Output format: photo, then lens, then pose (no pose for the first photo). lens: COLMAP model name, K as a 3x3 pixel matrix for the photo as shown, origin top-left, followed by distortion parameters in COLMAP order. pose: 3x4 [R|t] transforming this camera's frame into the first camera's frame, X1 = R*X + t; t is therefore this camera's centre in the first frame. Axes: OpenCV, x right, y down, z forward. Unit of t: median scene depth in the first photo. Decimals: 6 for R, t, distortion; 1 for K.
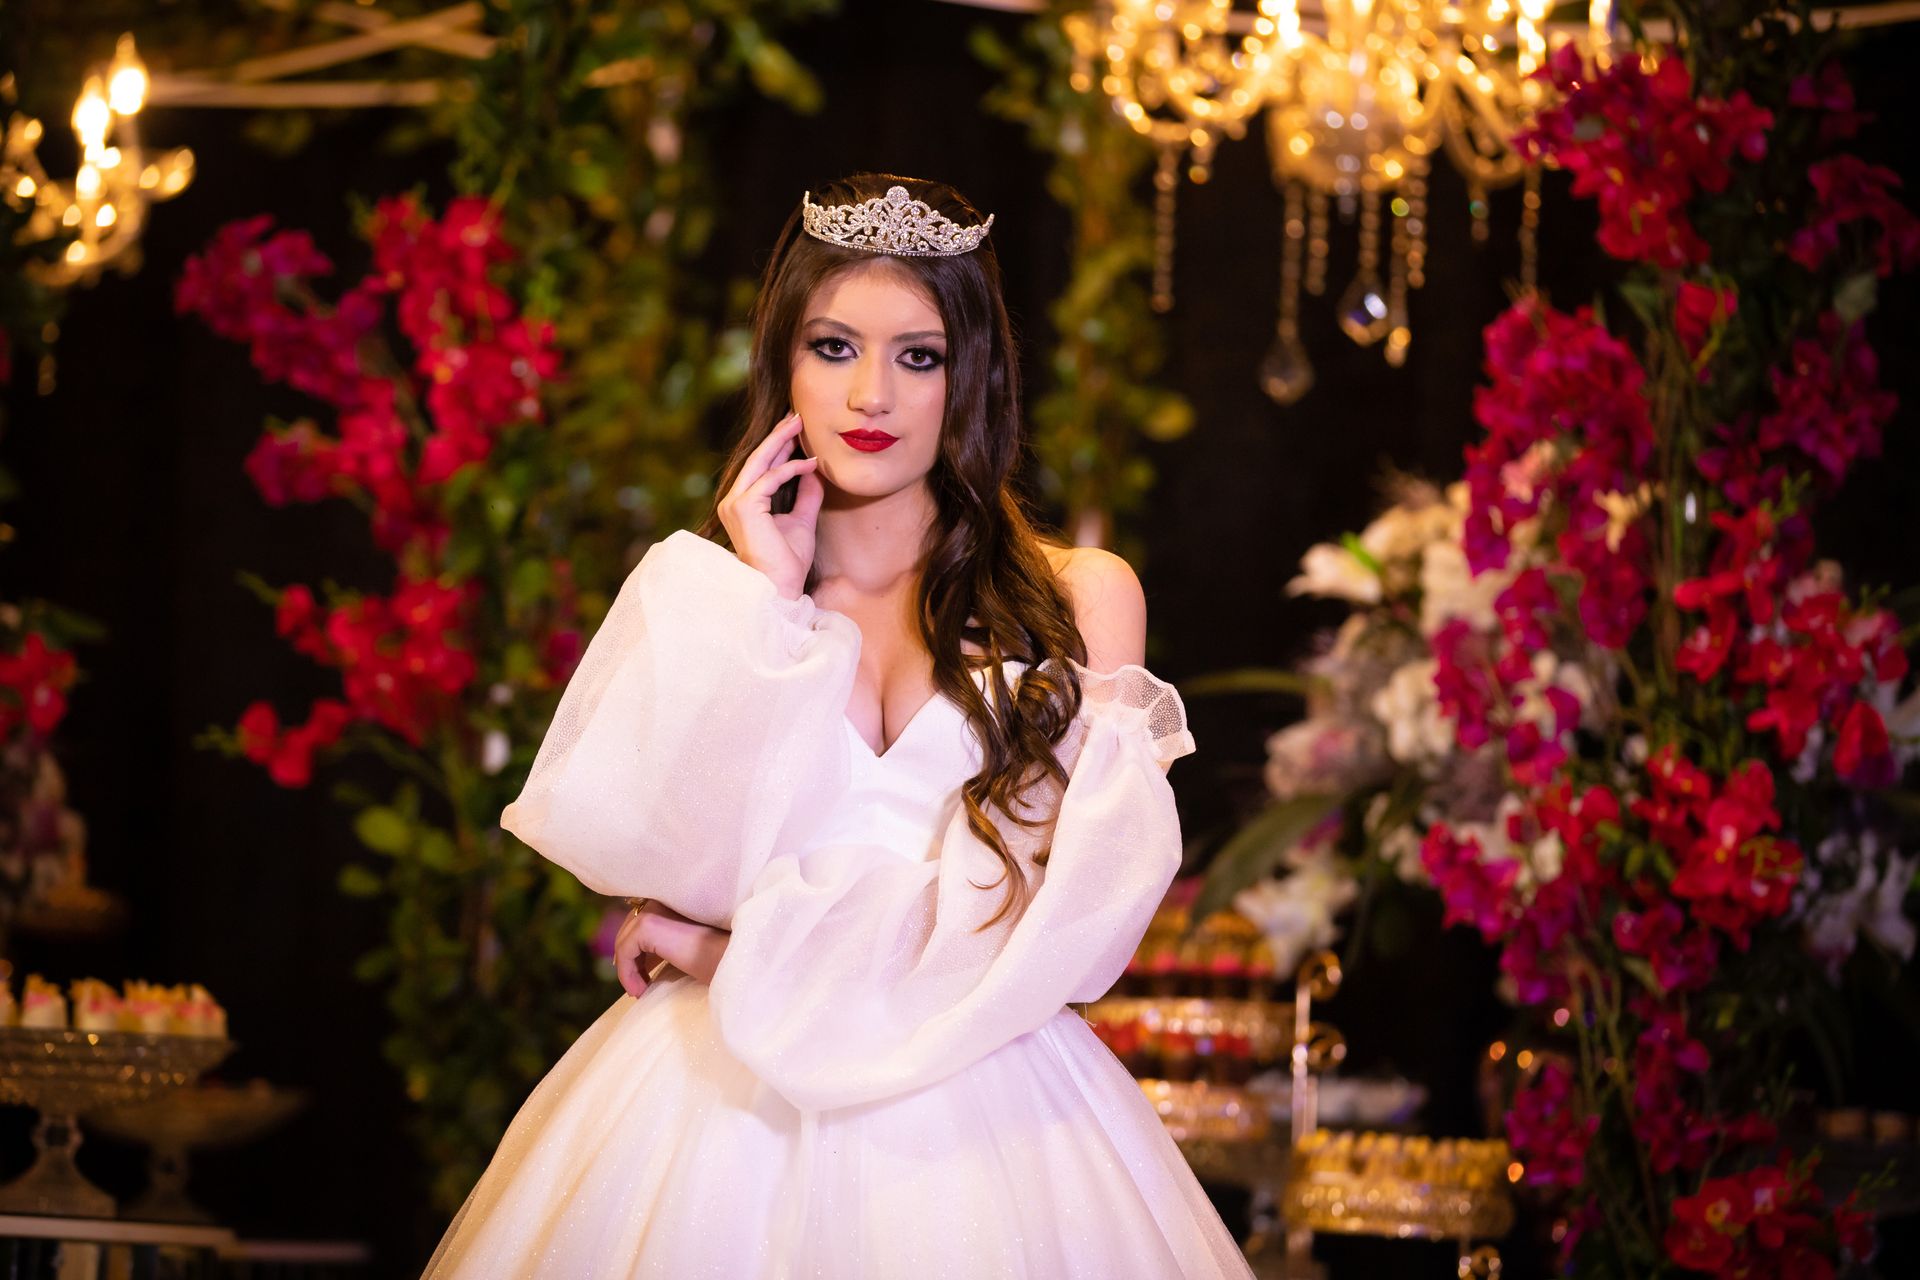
lens RADIAL K [[6943.5, 0, 965.0], [0, 6943.5, 642.9], [0, 0, 1]] dist [-0.187764, 0.000000]
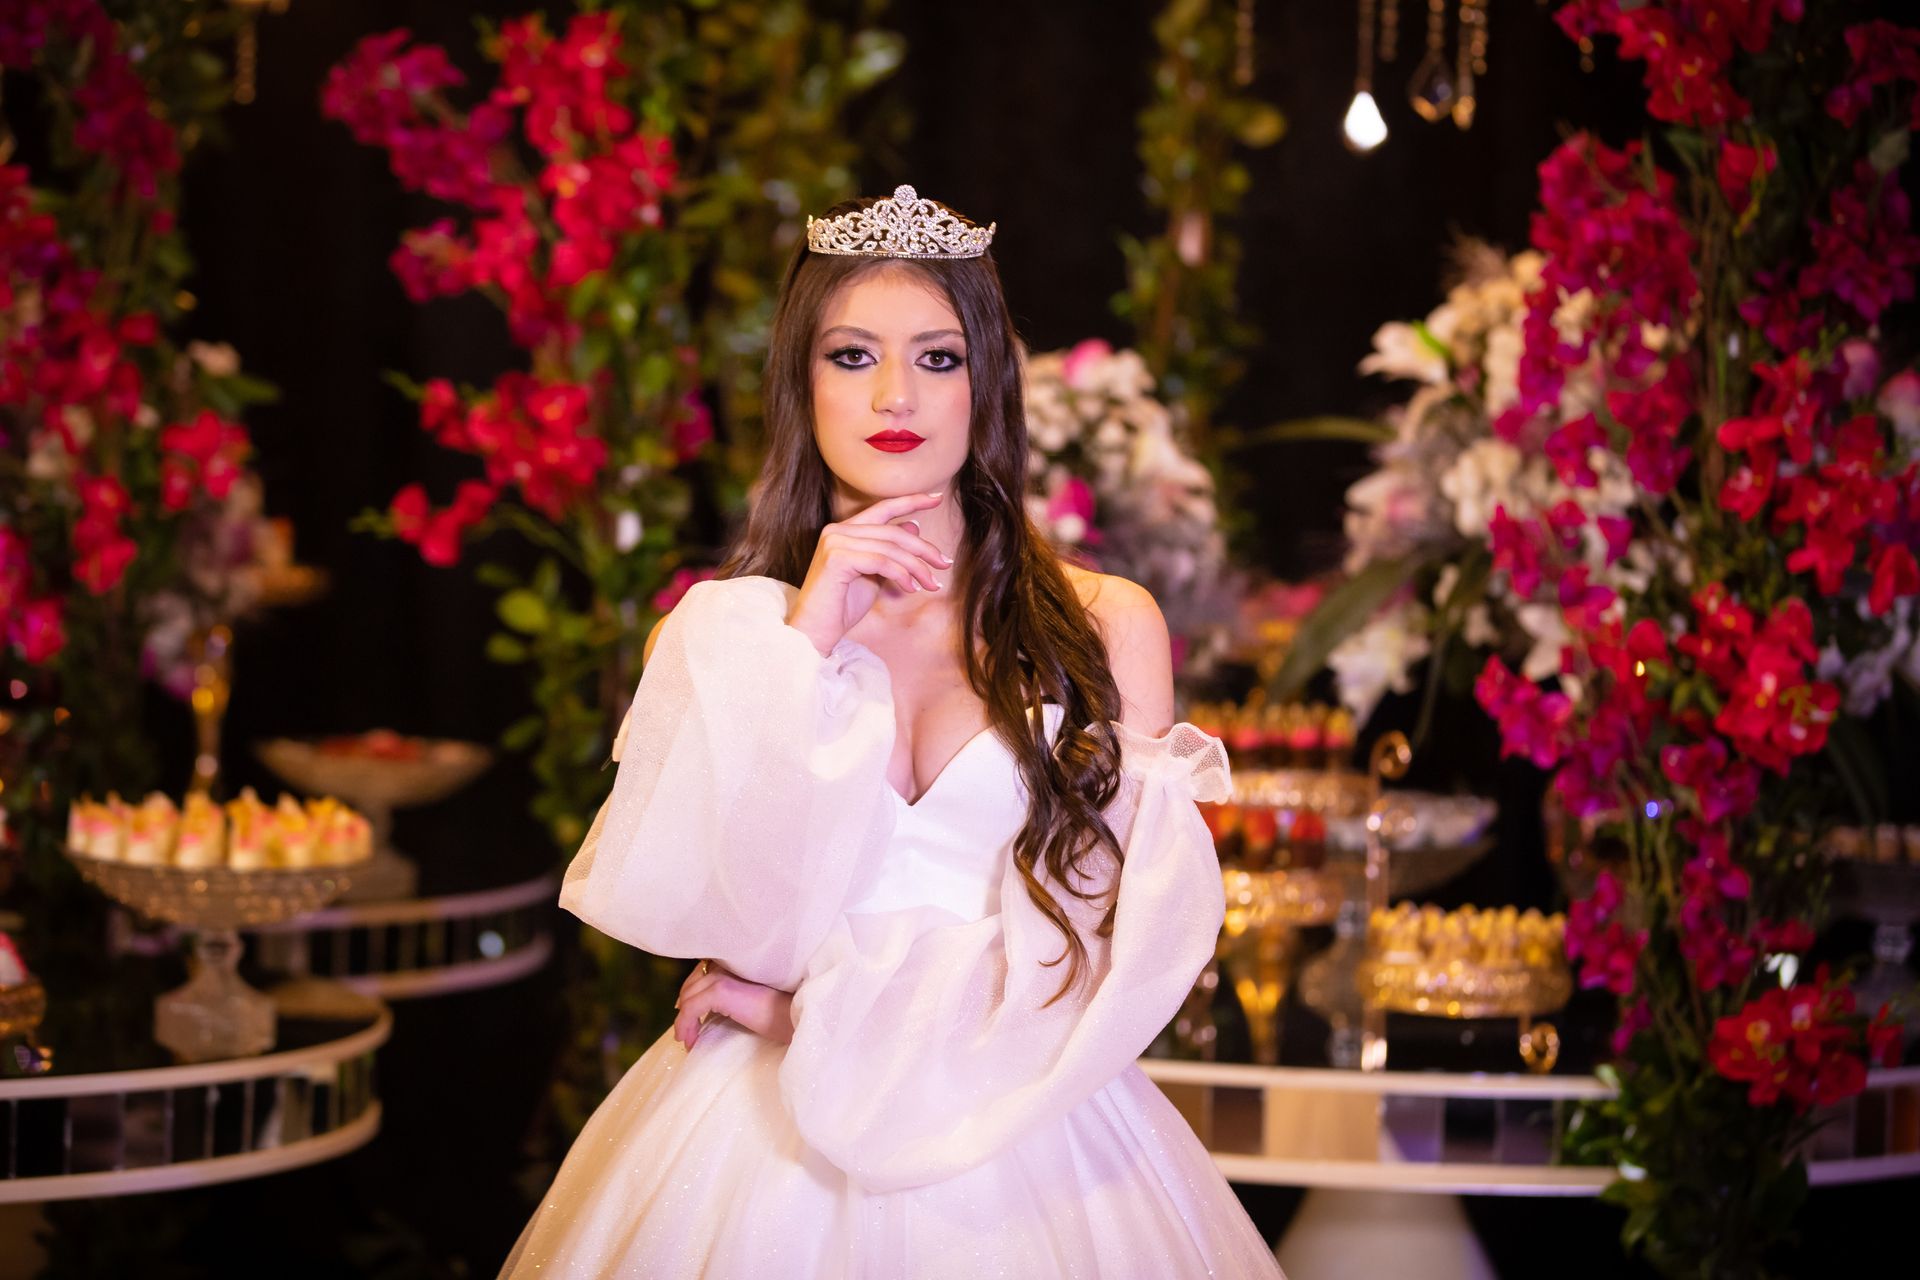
lens RADIAL K [[5550.3, 0, 955.3], [0, 5550.3, 637.3], [0, 0, 1]] dist [-0.263112, 0.000000]
pose [[0.998892, -0.014896, -0.044651, 0.022927], [0.021457, 0.988411, 0.150276, -0.102799], [0.041895, -0.151068, 0.987635, 0.157278]]
